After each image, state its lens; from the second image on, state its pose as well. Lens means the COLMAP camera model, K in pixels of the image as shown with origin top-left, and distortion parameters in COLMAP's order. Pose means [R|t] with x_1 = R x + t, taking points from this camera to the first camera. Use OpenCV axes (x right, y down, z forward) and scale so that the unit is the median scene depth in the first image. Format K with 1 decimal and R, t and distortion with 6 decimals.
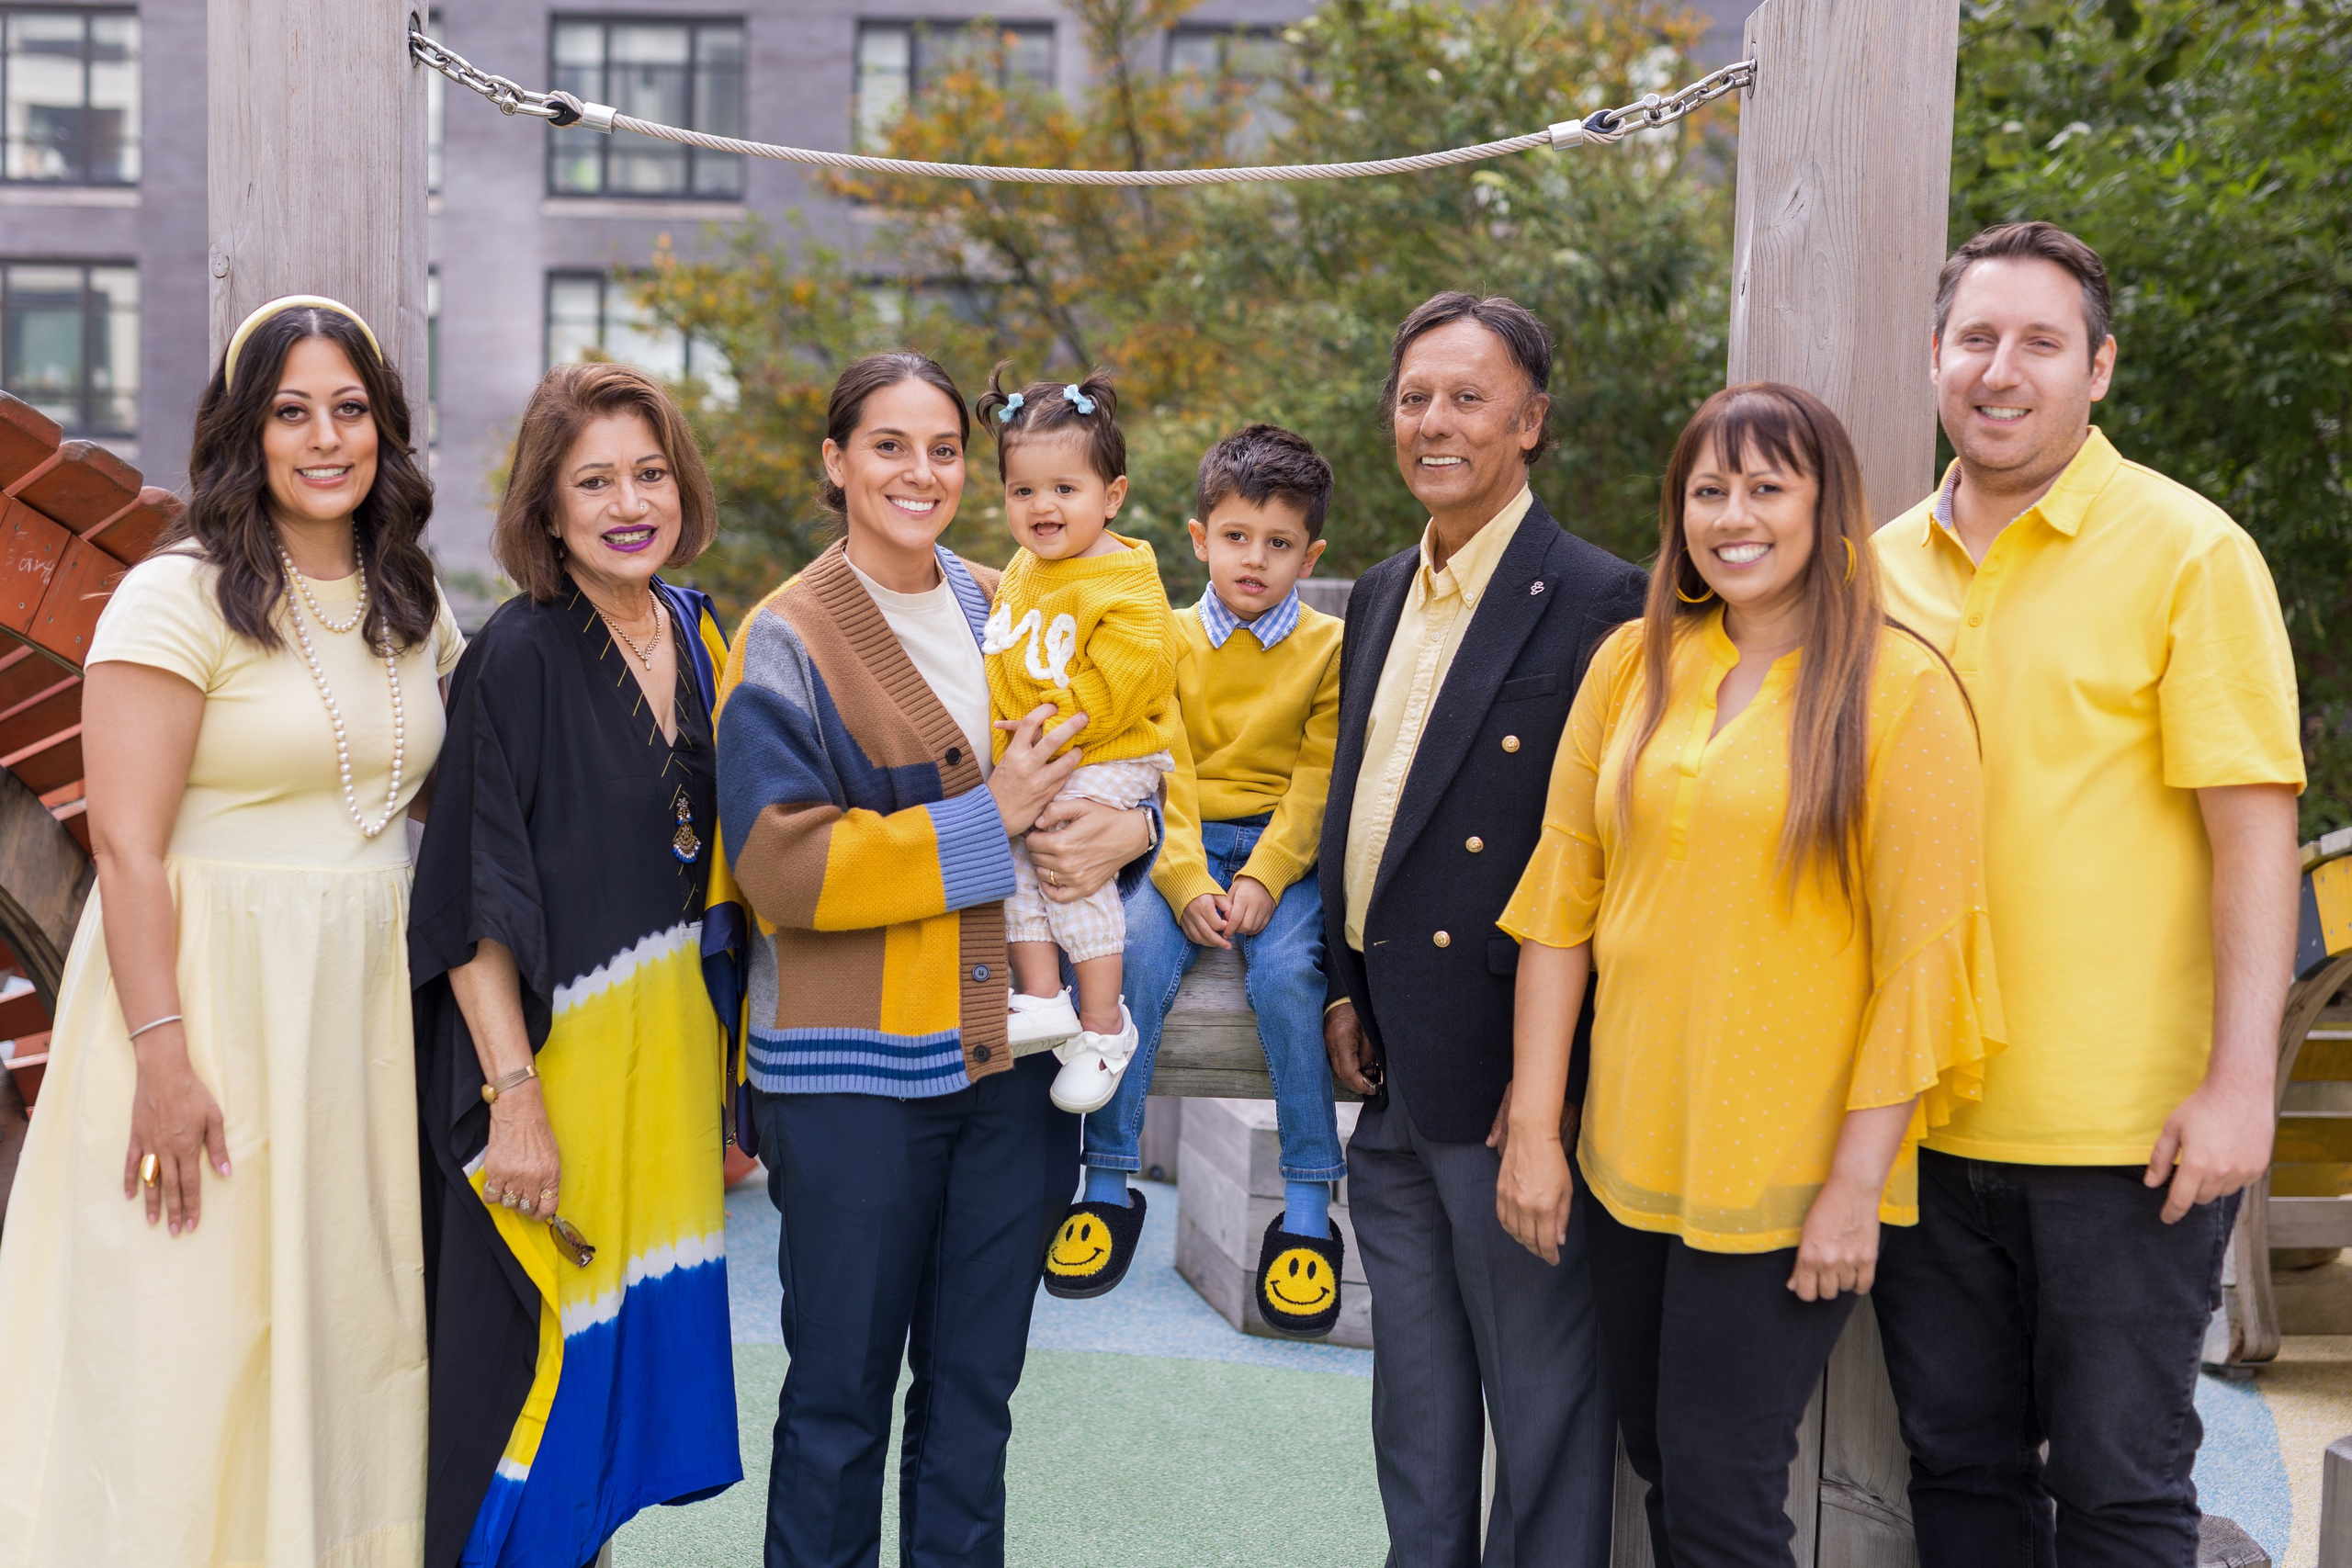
lens RADIAL K [[3216.6, 0, 1176.0], [0, 3216.6, 784.0], [0, 0, 1]] dist [-0.023910, 0.045263]
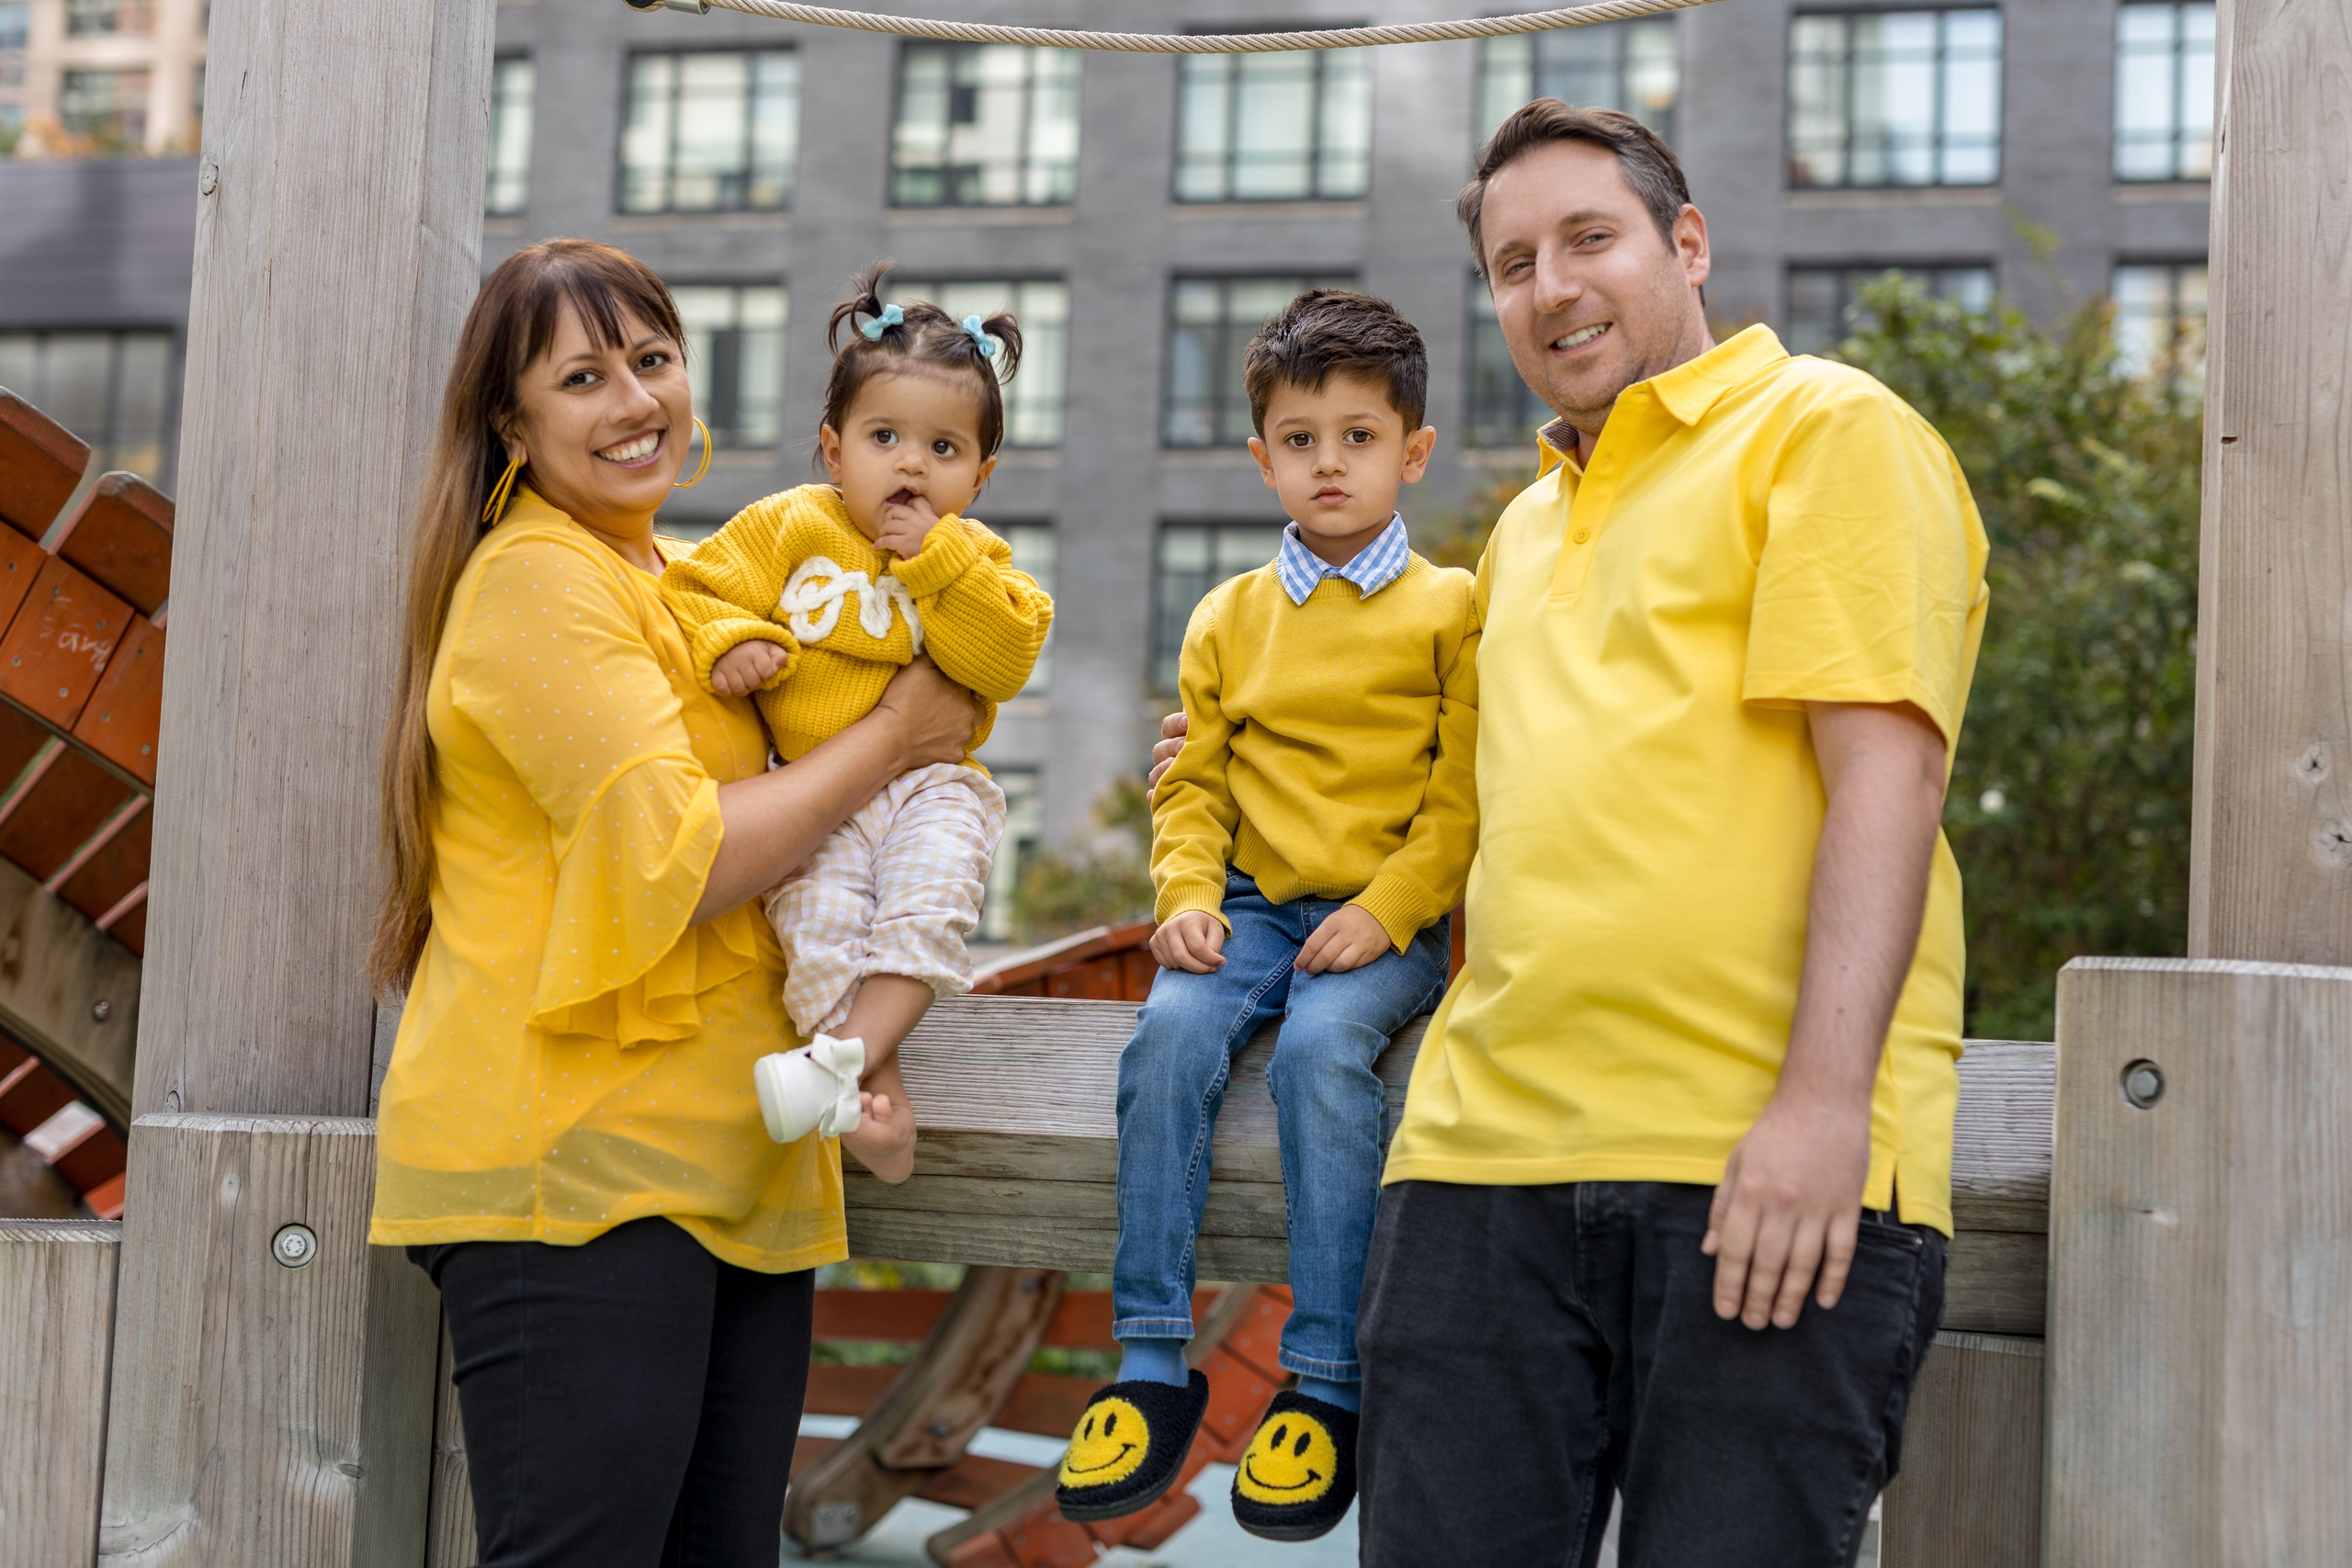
lens RADIAL K [[3216.6, 0, 1176.0], [0, 3216.6, 784.0], [0, 0, 1]] dist [-0.023910, 0.045263]
pose [[0.980706, 0.001012, -0.195485, 0.077739], [-0.034311, 0.985355, -0.167026, 0.094452], [0.192453, 0.170510, 0.966379, 0.271590]]
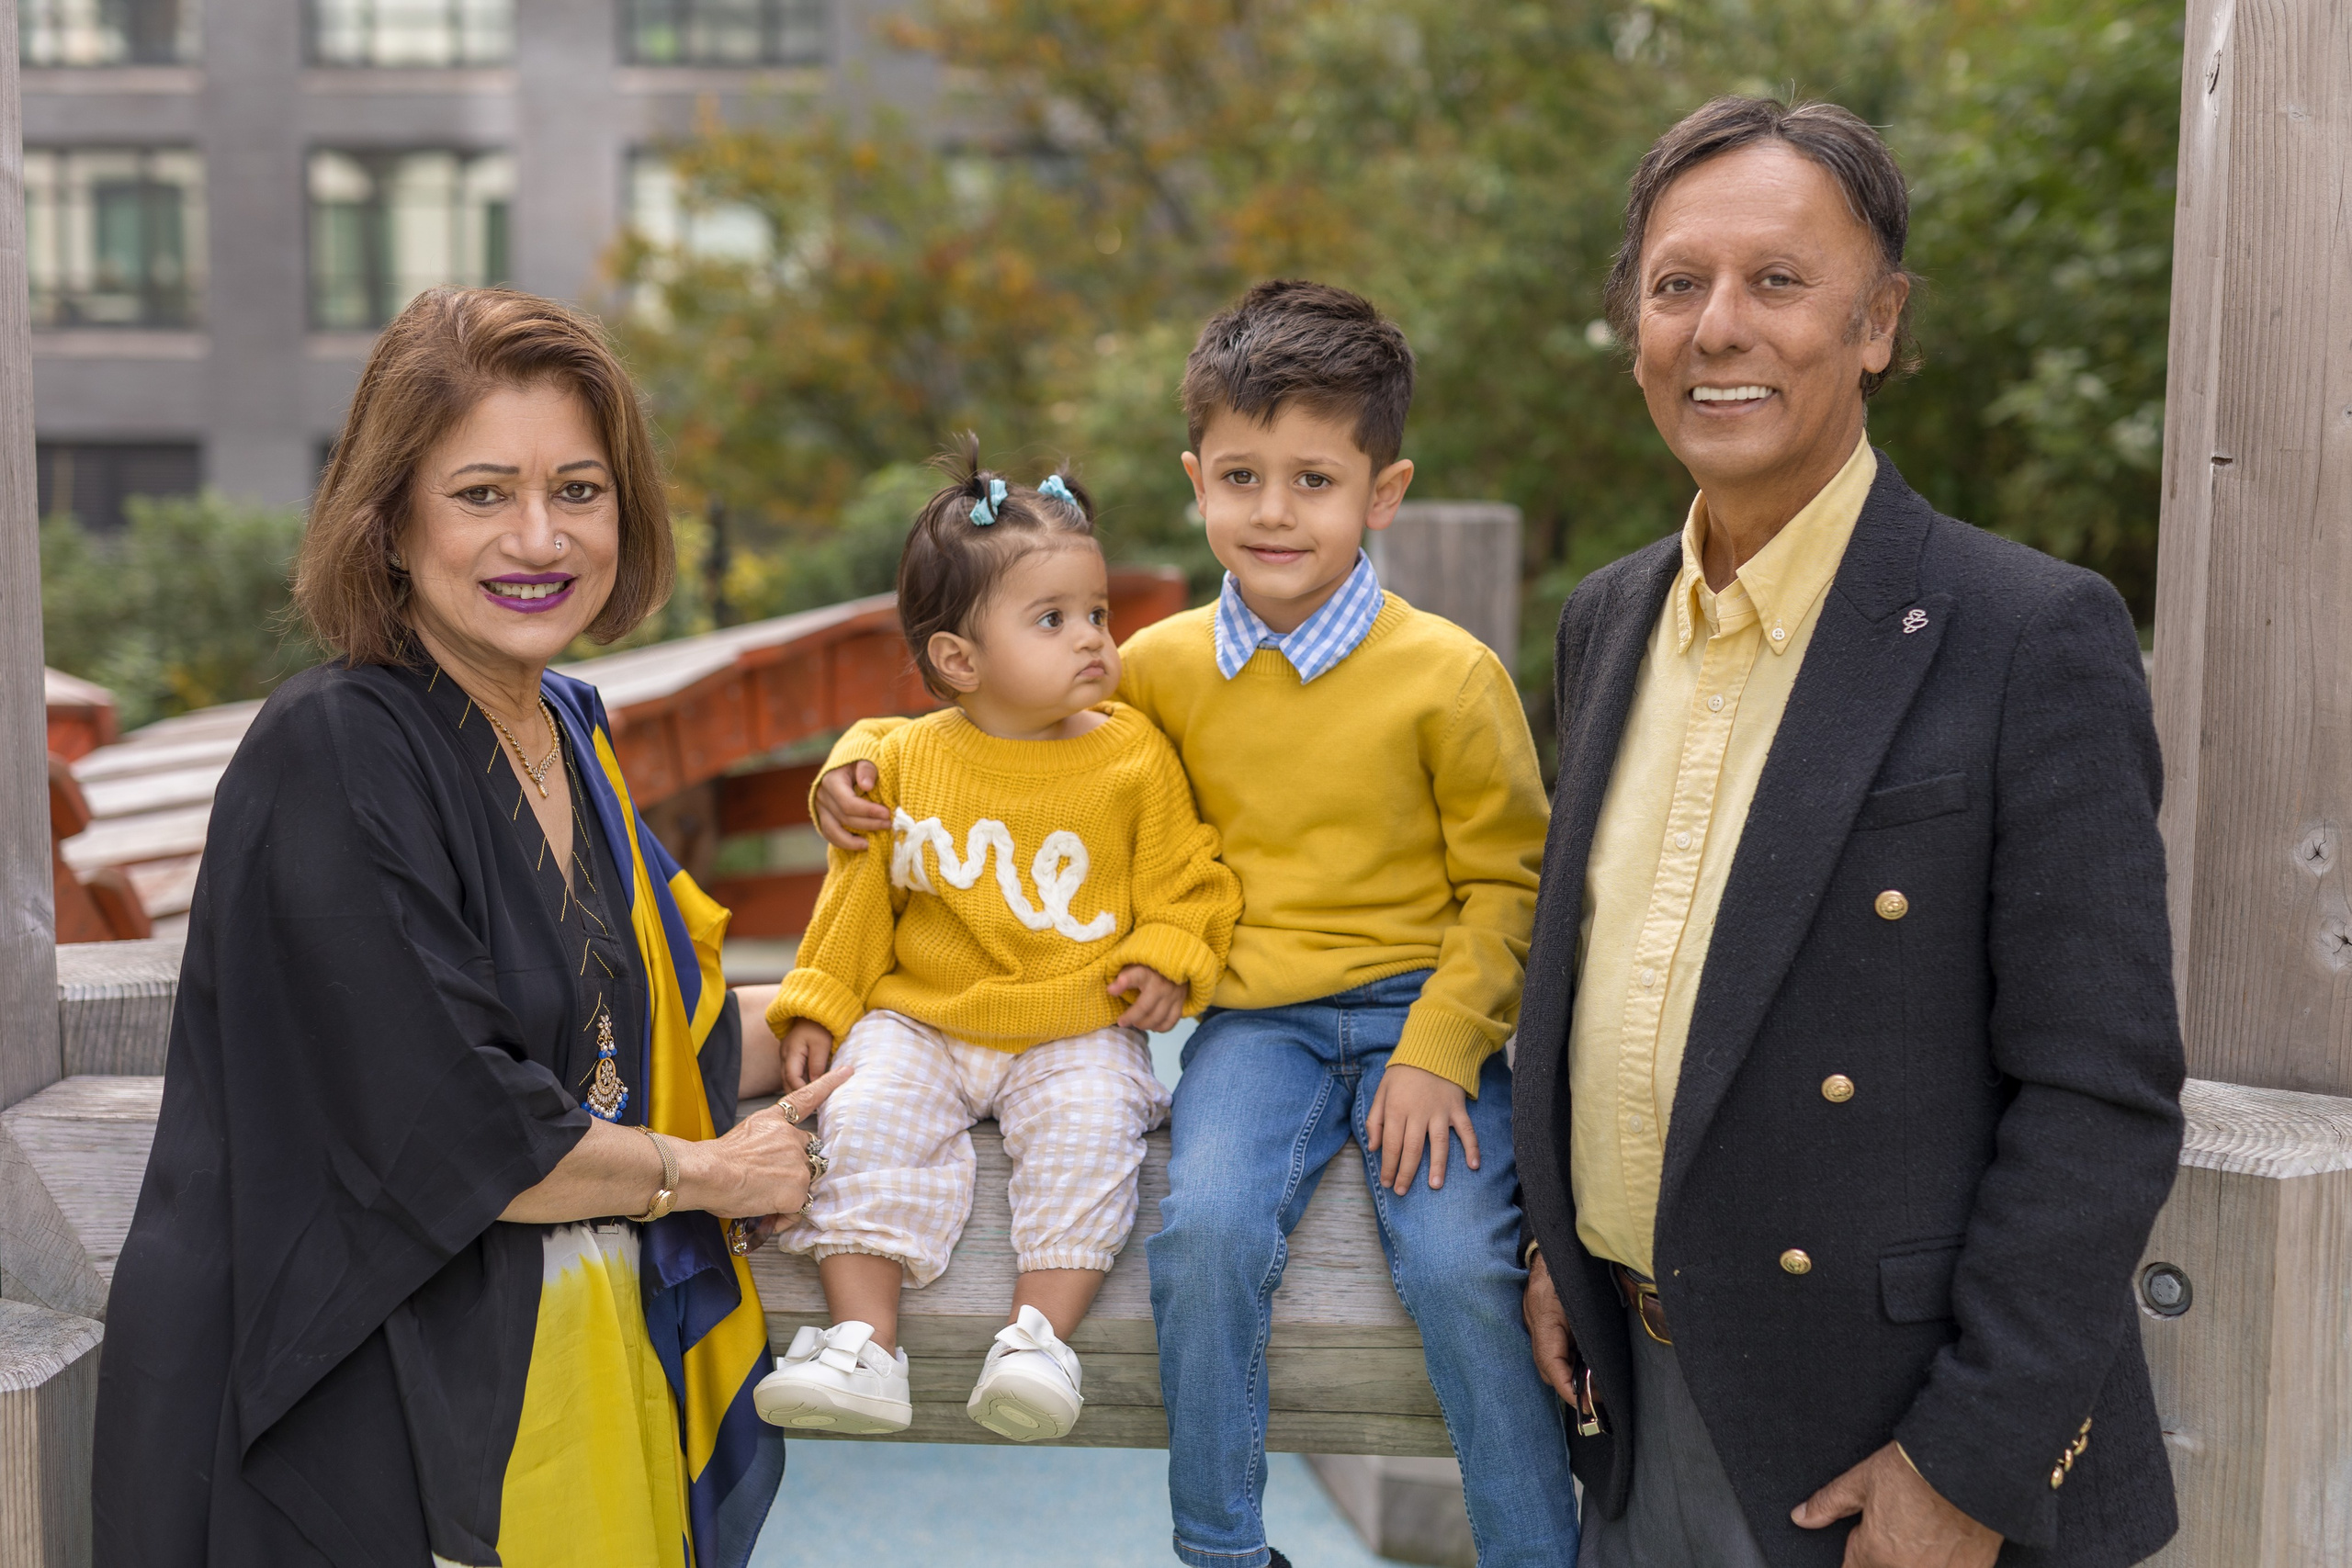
lens RADIAL K [[3216.6, 0, 1176.0], [0, 3216.6, 784.0], [0, 0, 1]] dist [-0.023910, 0.045263]
pose [[0.999204, -0.015291, -0.036845, 0.004954], [0.016771, 0.999051, 0.040205, -0.046676], [0.036196, -0.040791, 0.998512, 0.357295]]
